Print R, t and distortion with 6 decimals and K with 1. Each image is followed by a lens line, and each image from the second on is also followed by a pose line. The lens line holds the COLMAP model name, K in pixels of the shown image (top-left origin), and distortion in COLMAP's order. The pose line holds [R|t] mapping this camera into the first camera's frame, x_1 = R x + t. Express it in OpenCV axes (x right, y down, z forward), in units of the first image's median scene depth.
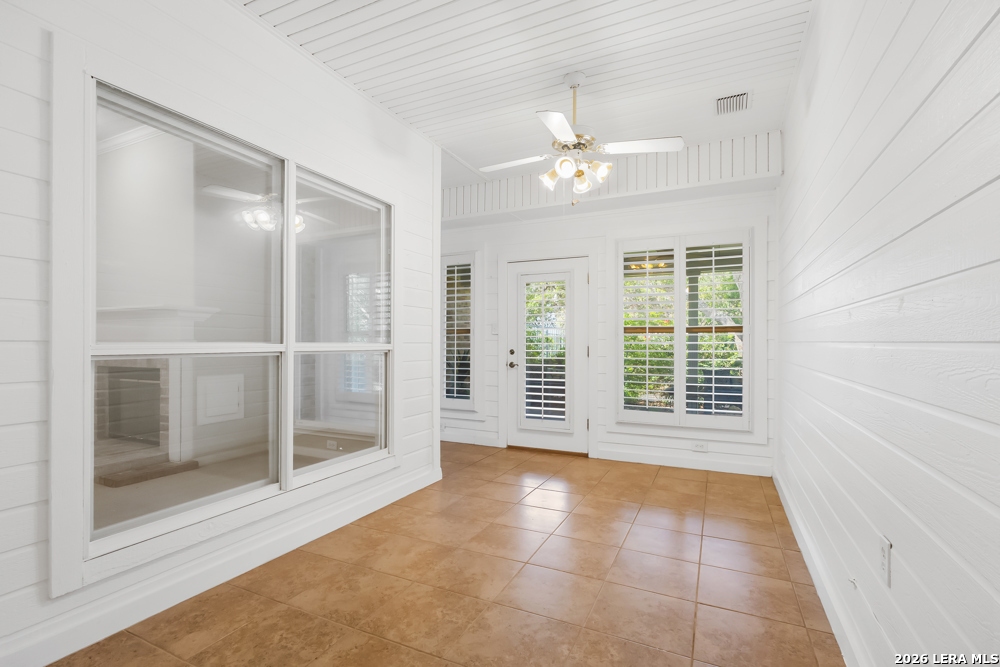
lens RADIAL K [[460.4, 0, 499.7], [0, 460.4, 338.9], [0, 0, 1]] dist [0.004939, -0.000075]
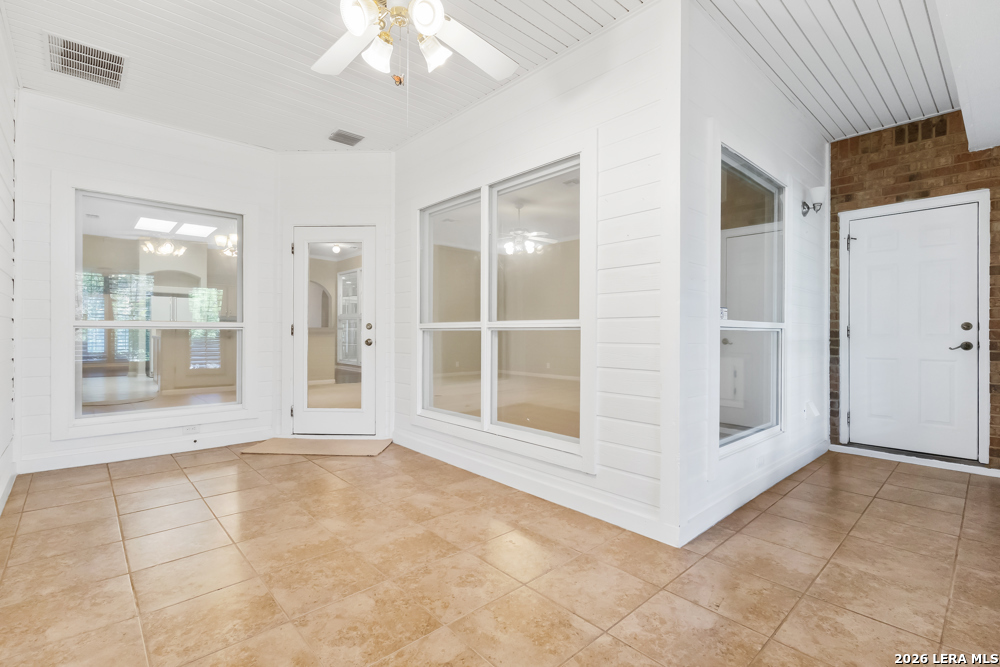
lens RADIAL K [[460.4, 0, 500.9], [0, 460.4, 334.7], [0, 0, 1]] dist [0.004939, -0.000075]
pose [[-0.380228, -0.001381, -0.924892, 0.749854], [0.007083, 0.999965, -0.004405, 0.049662], [0.924866, -0.008226, -0.380205, 1.515340]]
